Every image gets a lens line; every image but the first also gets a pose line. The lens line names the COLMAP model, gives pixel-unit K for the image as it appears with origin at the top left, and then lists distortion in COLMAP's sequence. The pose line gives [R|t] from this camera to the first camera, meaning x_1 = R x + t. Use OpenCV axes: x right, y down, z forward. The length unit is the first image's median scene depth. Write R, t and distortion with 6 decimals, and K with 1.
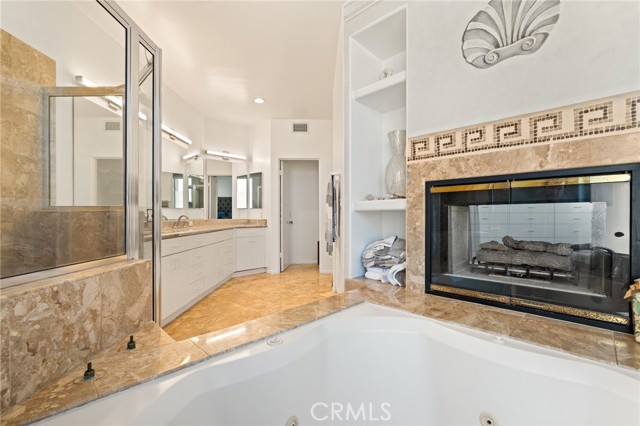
lens RADIAL K [[281.8, 0, 320.0], [0, 281.8, 213.0], [0, 0, 1]] dist [-0.000023, 0.000048]
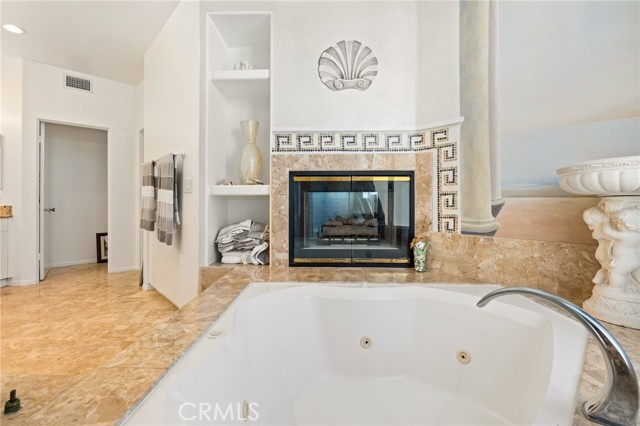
lens RADIAL K [[281.9, 0, 319.1], [0, 281.9, 195.8], [0, 0, 1]] dist [-0.000556, -0.000076]
pose [[0.742876, 0.015118, 0.669258, -0.322236], [-0.008174, 0.999875, -0.013513, 0.005711], [-0.669379, 0.004567, 0.742907, 0.046799]]
